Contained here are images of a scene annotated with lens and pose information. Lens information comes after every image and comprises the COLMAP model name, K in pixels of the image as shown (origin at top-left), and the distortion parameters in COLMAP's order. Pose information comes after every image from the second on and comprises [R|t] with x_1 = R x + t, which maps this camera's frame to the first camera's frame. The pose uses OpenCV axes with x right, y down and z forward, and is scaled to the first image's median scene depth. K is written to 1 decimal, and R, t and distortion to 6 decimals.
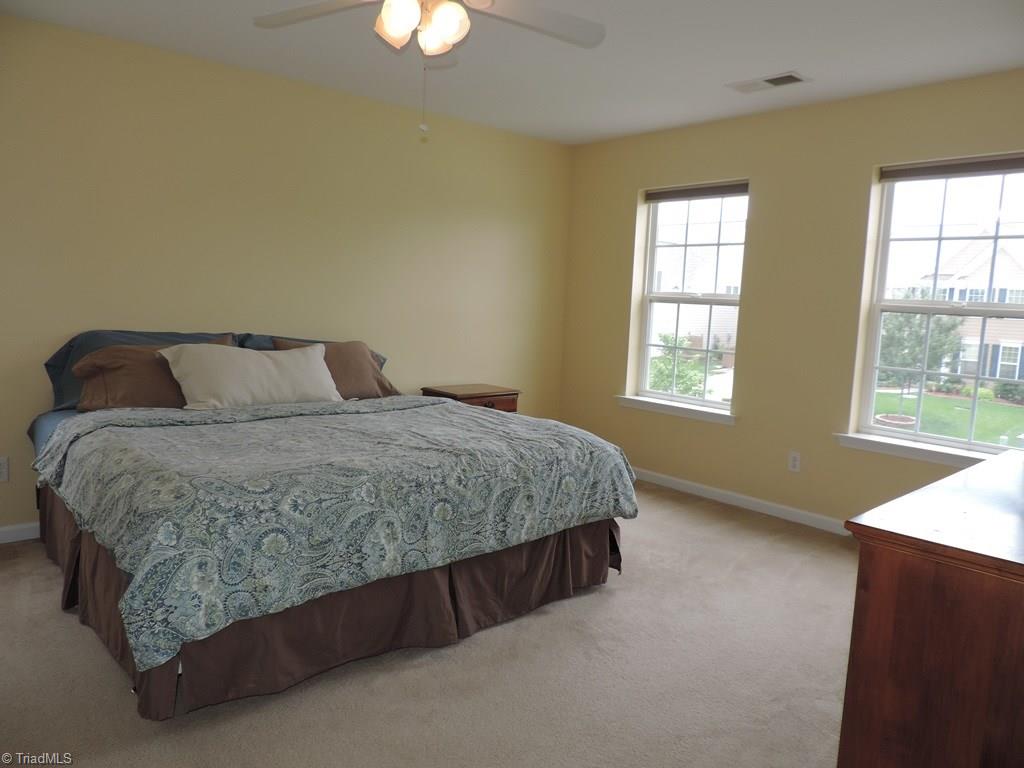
lens RADIAL K [[730.6, 0, 512.7], [0, 730.6, 387.6], [0, 0, 1]] dist [-0.019518, 0.004295]
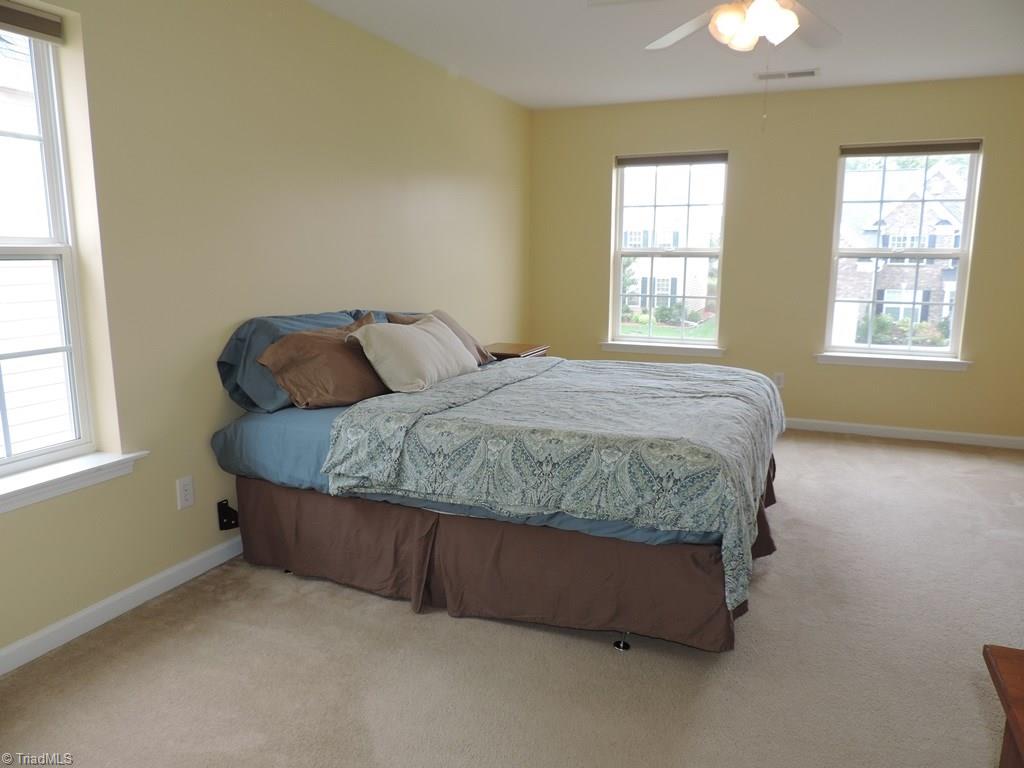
lens RADIAL K [[730.6, 0, 512.7], [0, 730.6, 387.6], [0, 0, 1]] dist [-0.019518, 0.004295]
pose [[0.897257, -0.118616, 0.425278, -0.532317], [0.089790, 0.992129, 0.087279, -0.035028], [-0.432283, -0.040126, 0.900845, 0.058001]]
